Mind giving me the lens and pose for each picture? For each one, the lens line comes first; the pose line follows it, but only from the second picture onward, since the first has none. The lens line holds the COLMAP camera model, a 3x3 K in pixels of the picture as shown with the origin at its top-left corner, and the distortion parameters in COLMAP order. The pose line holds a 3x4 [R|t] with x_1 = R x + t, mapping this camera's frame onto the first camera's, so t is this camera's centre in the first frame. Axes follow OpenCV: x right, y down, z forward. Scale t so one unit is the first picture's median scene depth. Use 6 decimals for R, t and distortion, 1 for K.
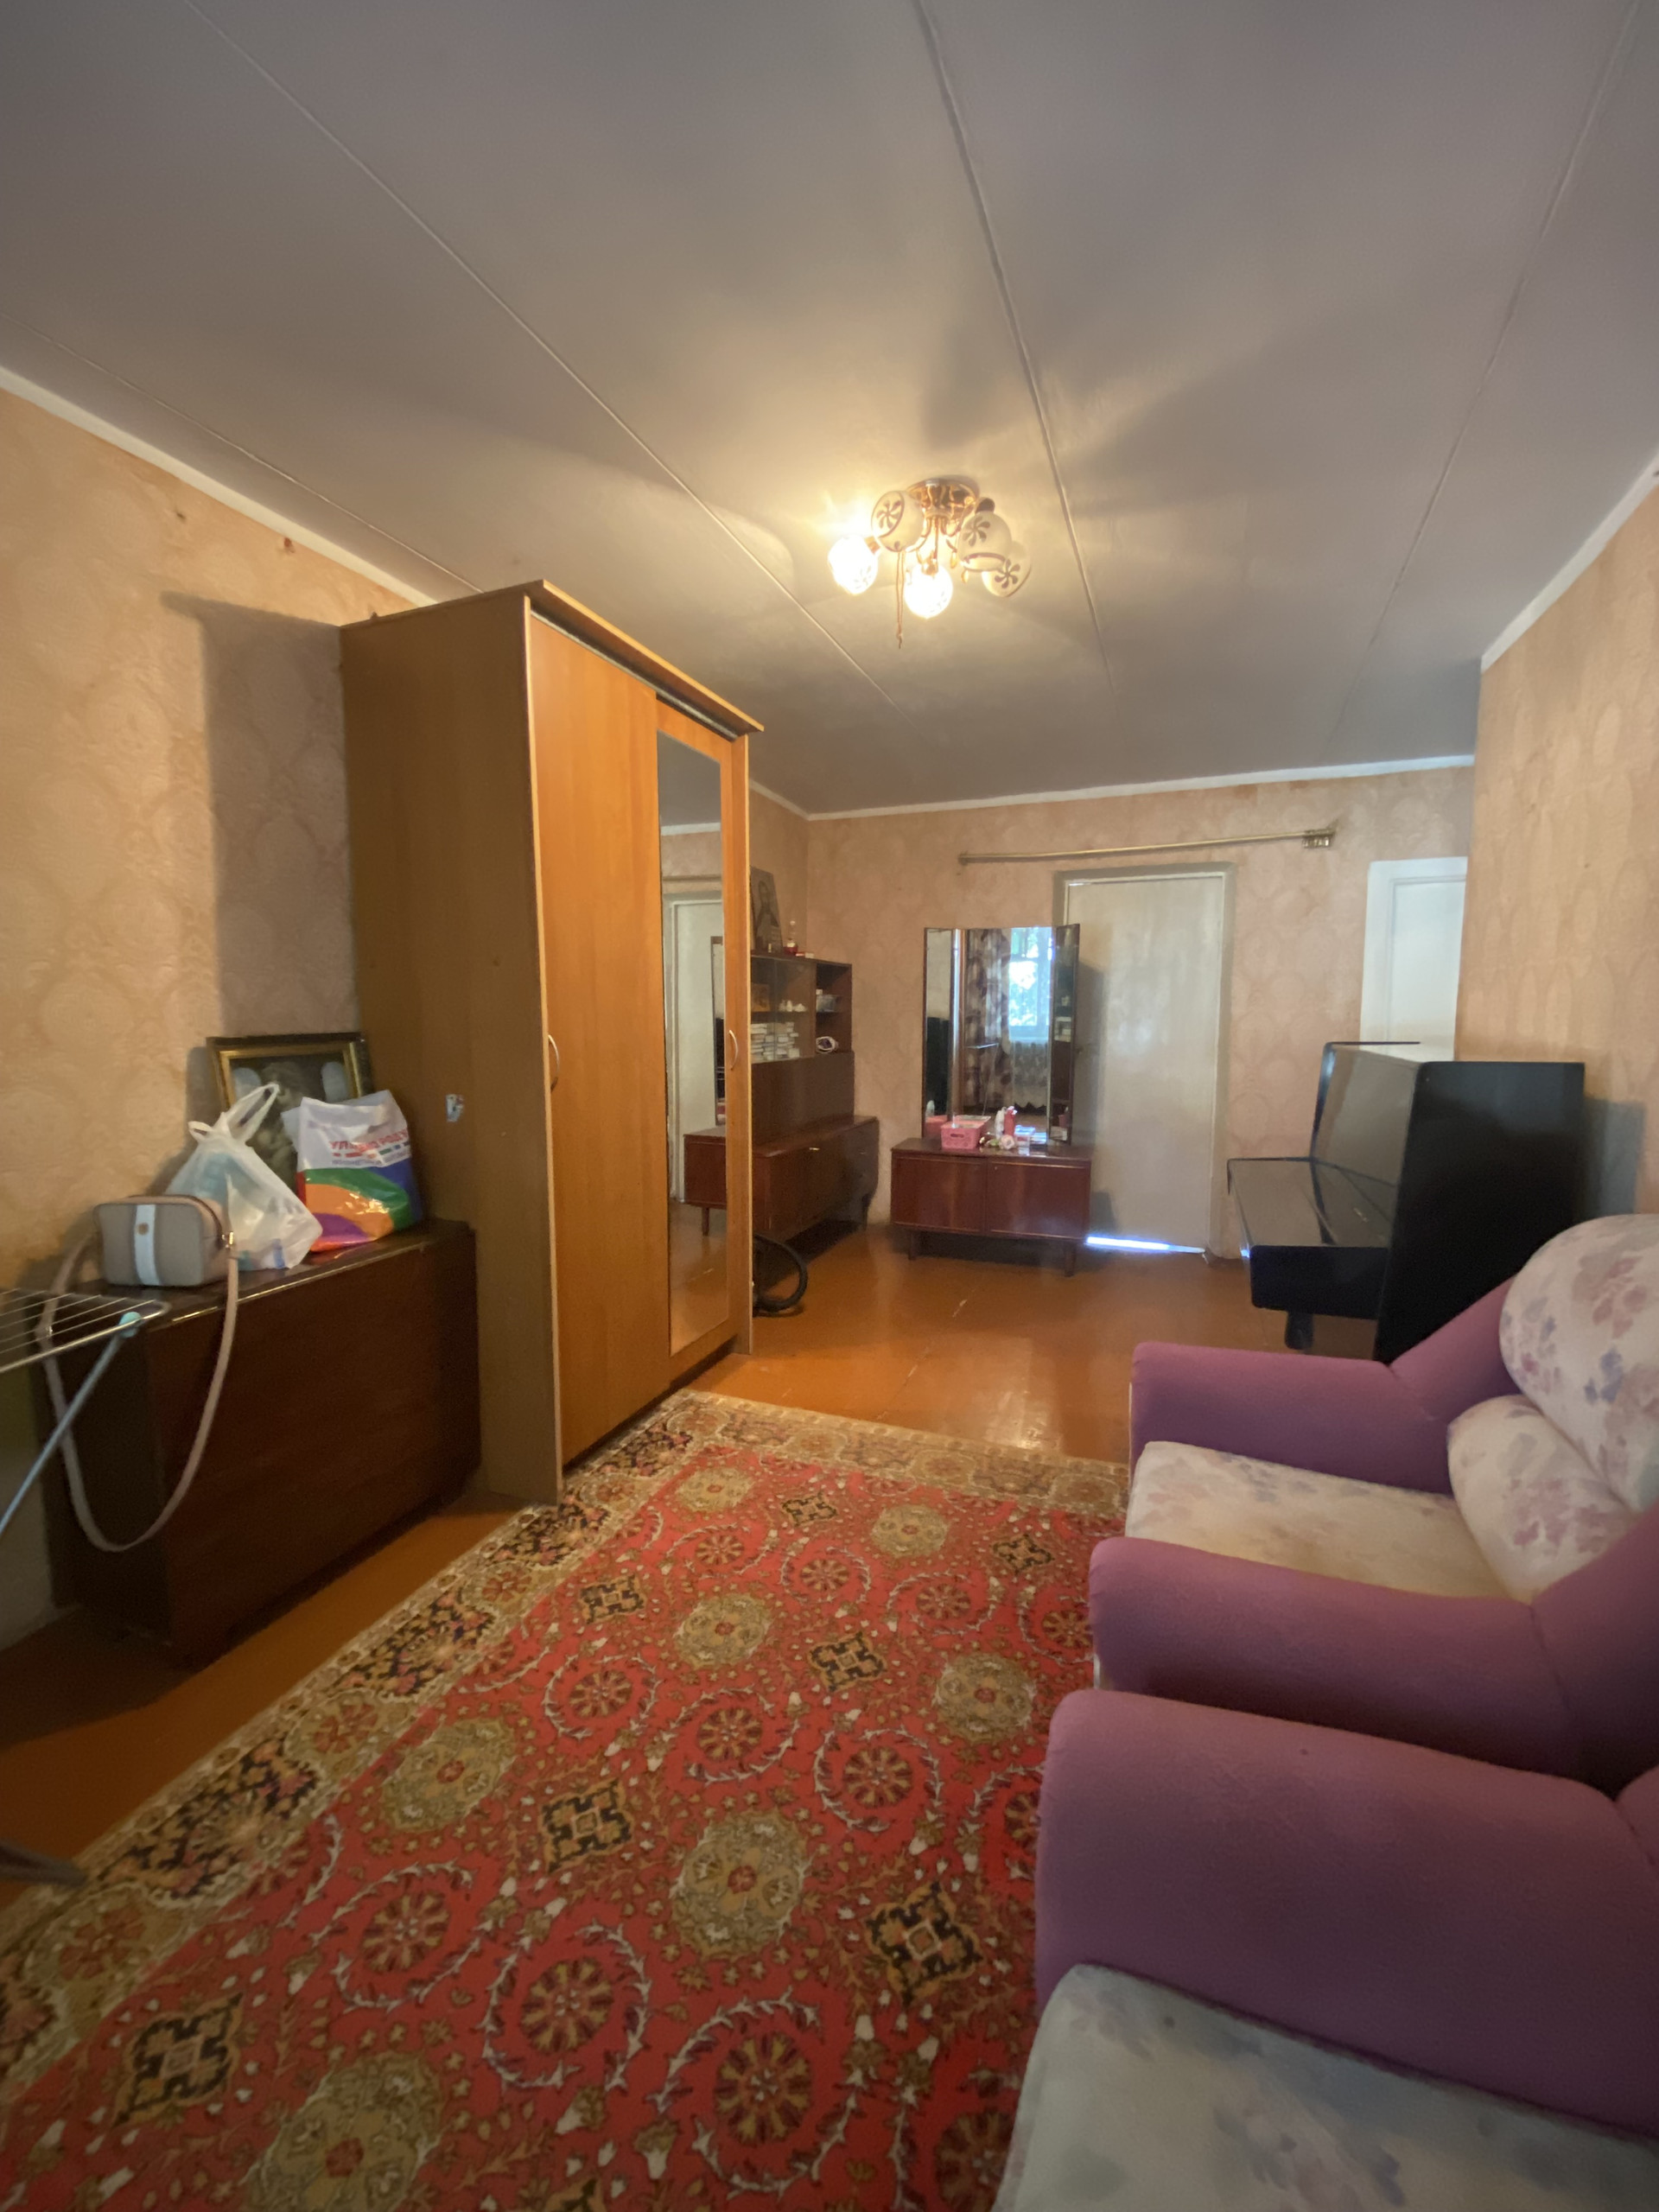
lens RADIAL K [[912.6, 0, 831.7], [0, 912.6, 1103.0], [0, 0, 1]] dist [-0.002205, -0.000263]
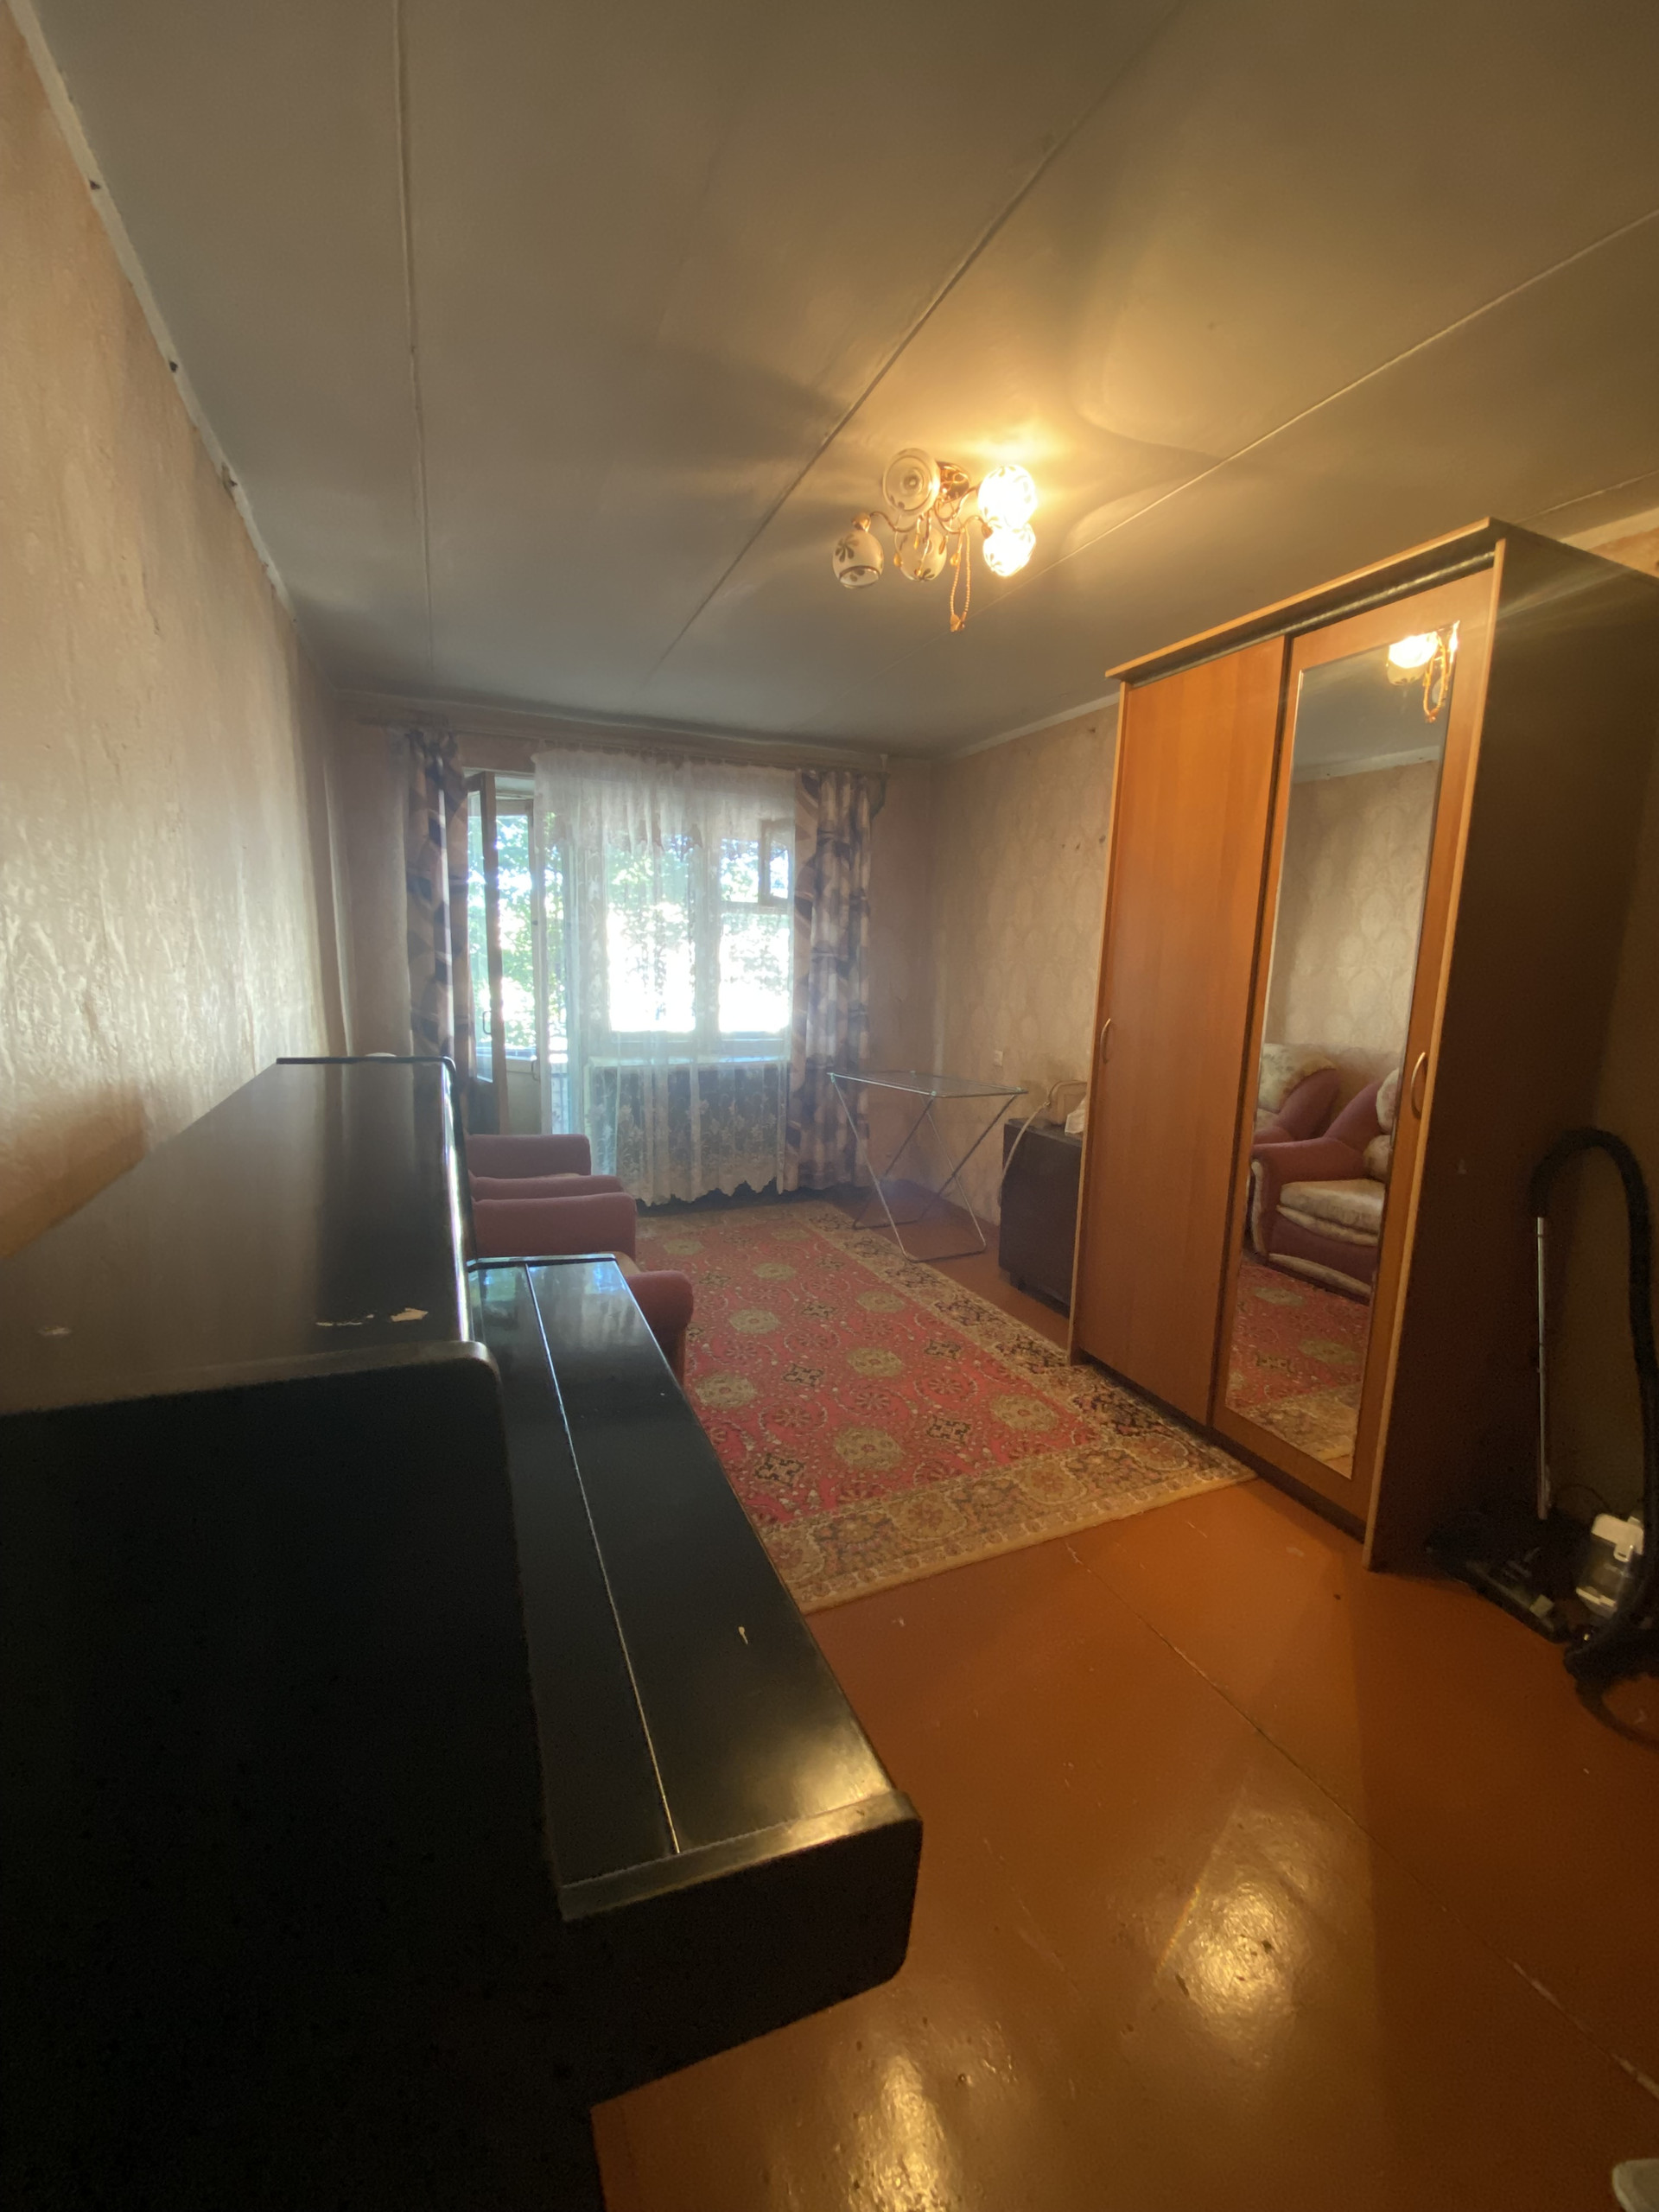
lens RADIAL K [[912.6, 0, 827.2], [0, 912.6, 1111.6], [0, 0, 1]] dist [-0.002205, -0.000263]
pose [[-0.723879, 0.093527, -0.683558, 0.914469], [-0.098770, 0.966516, 0.236838, -0.223548], [0.682820, 0.238957, -0.690403, 1.736437]]
